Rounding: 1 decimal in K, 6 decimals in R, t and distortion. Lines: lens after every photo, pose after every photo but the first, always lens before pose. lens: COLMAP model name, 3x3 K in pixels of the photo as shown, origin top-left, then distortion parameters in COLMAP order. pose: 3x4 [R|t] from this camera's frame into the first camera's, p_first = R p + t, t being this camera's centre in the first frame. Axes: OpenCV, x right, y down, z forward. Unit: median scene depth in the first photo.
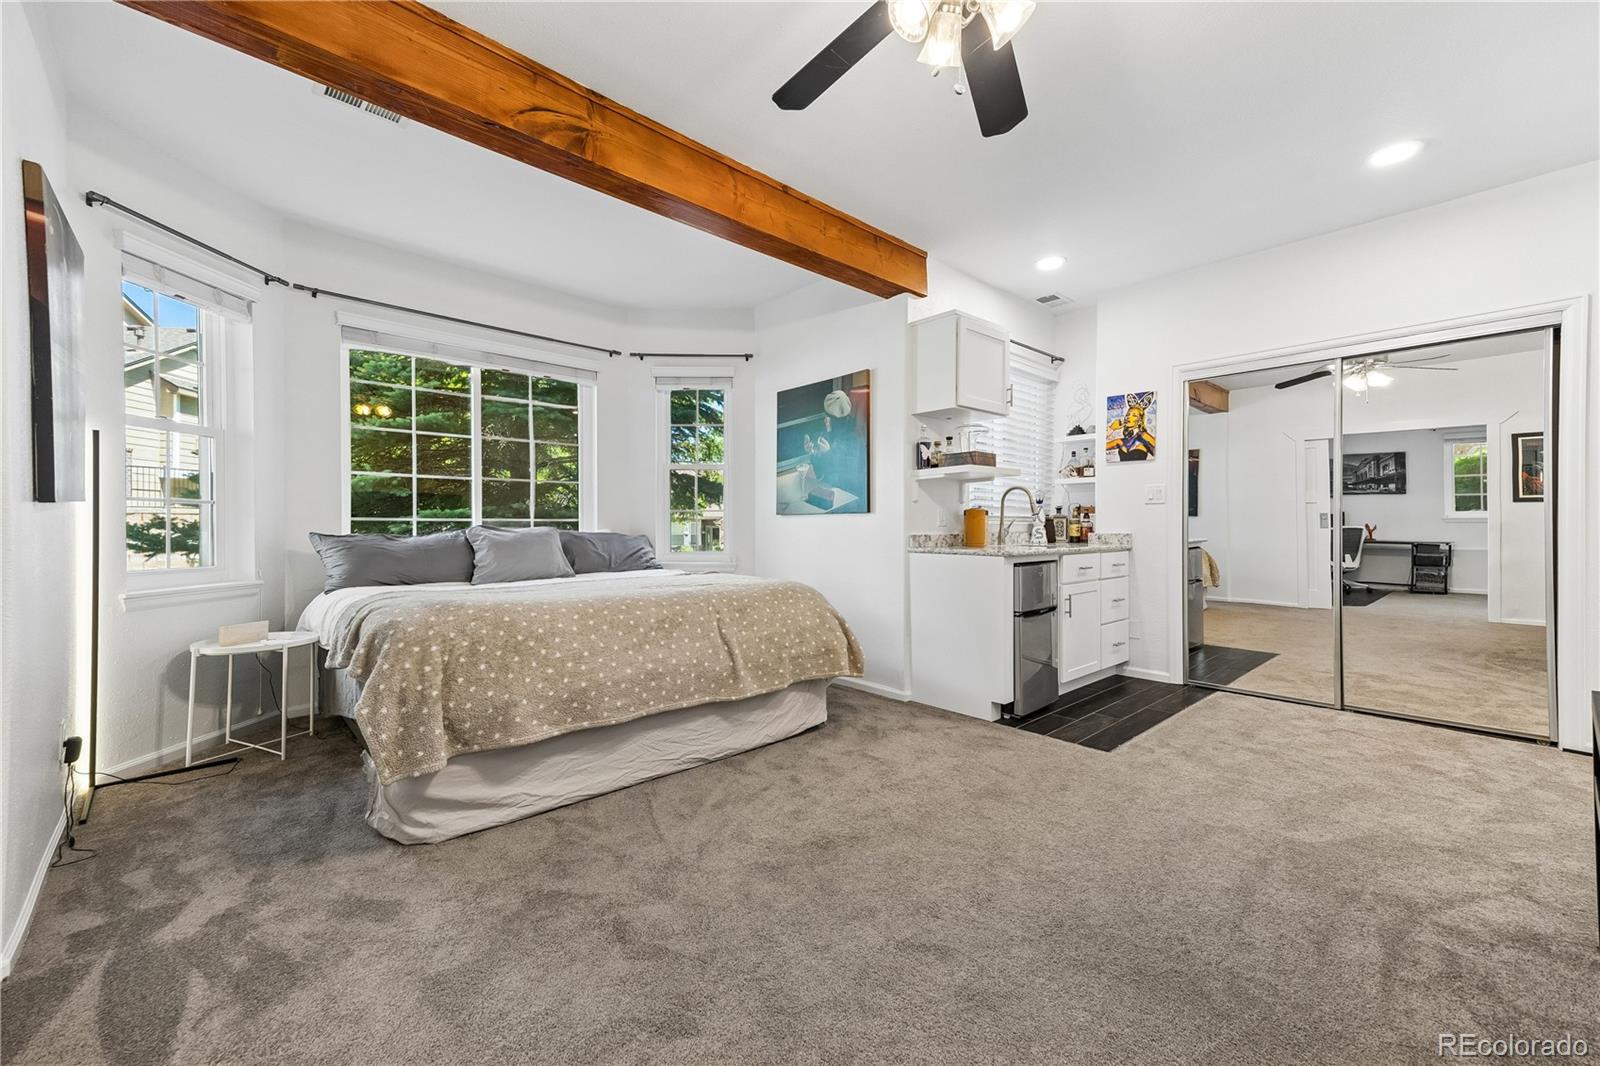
lens RADIAL K [[641.4, 0, 800.9], [0, 641.4, 527.3], [0, 0, 1]] dist [0.024116, -0.000011]
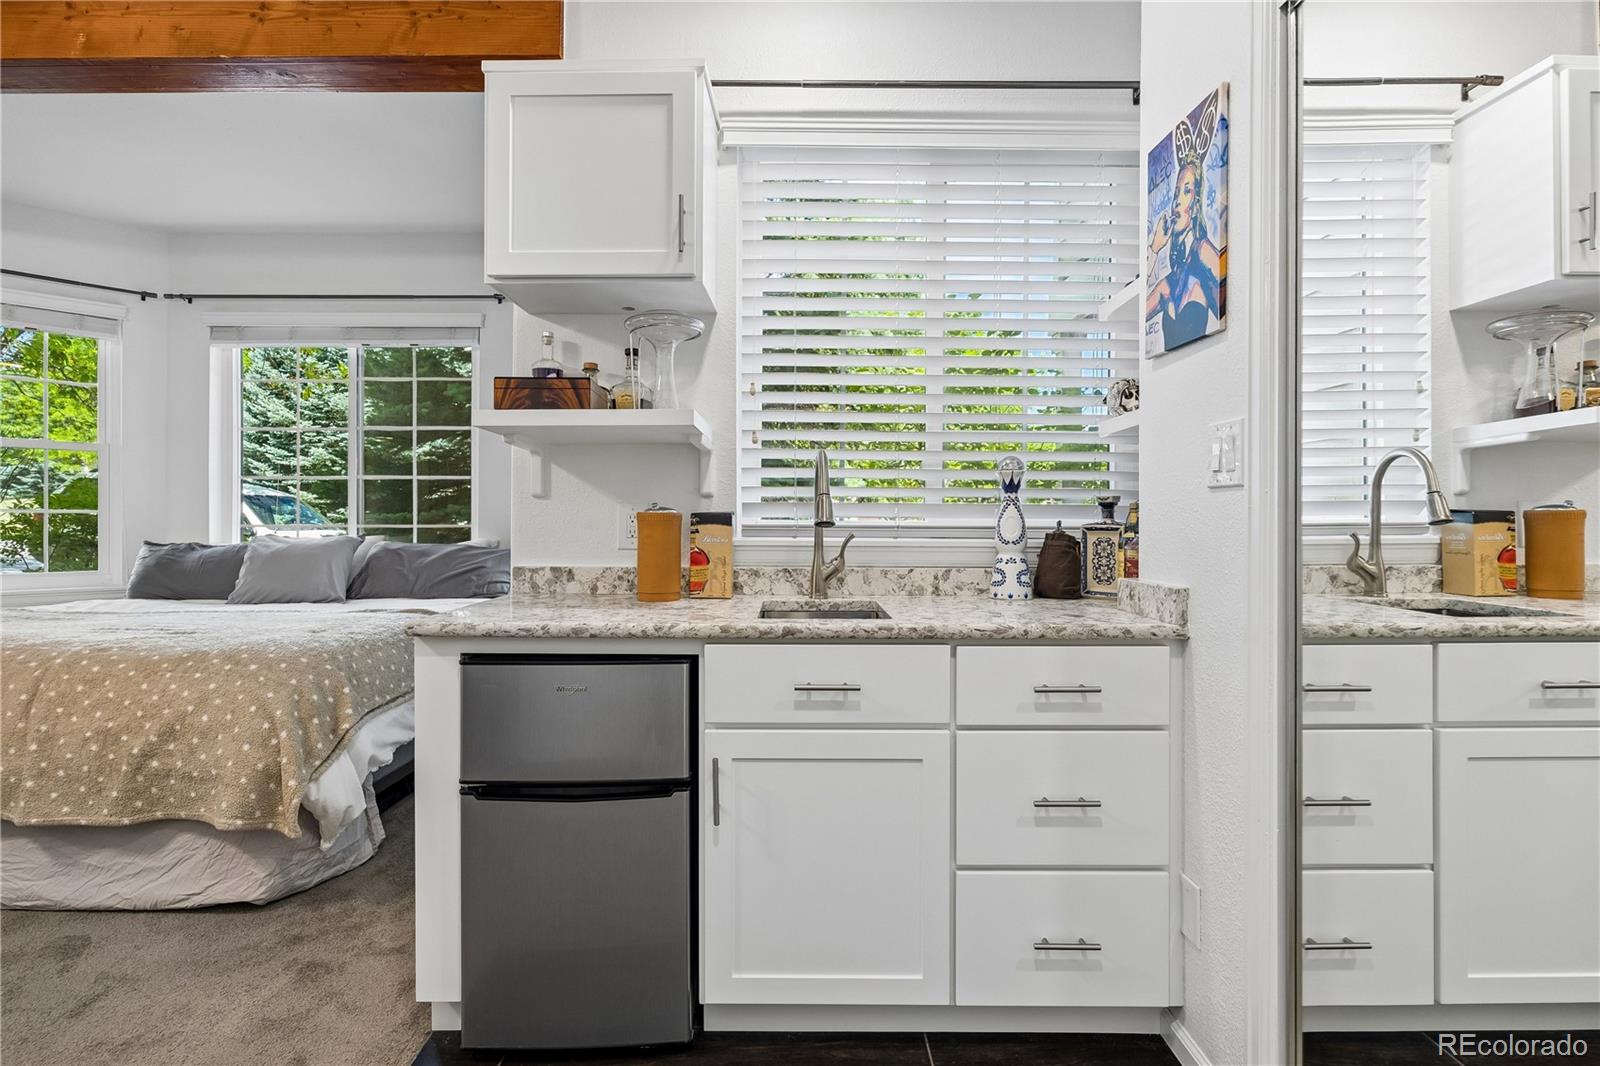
lens RADIAL K [[792.3, 0, 797.5], [0, 792.3, 524.4], [0, 0, 1]] dist [-0.010602, -0.000154]
pose [[0.743103, 0.005252, -0.669156, 0.651894], [-0.007898, 0.999968, -0.000923, -0.019403], [0.669130, 0.005971, 0.743121, 0.637975]]
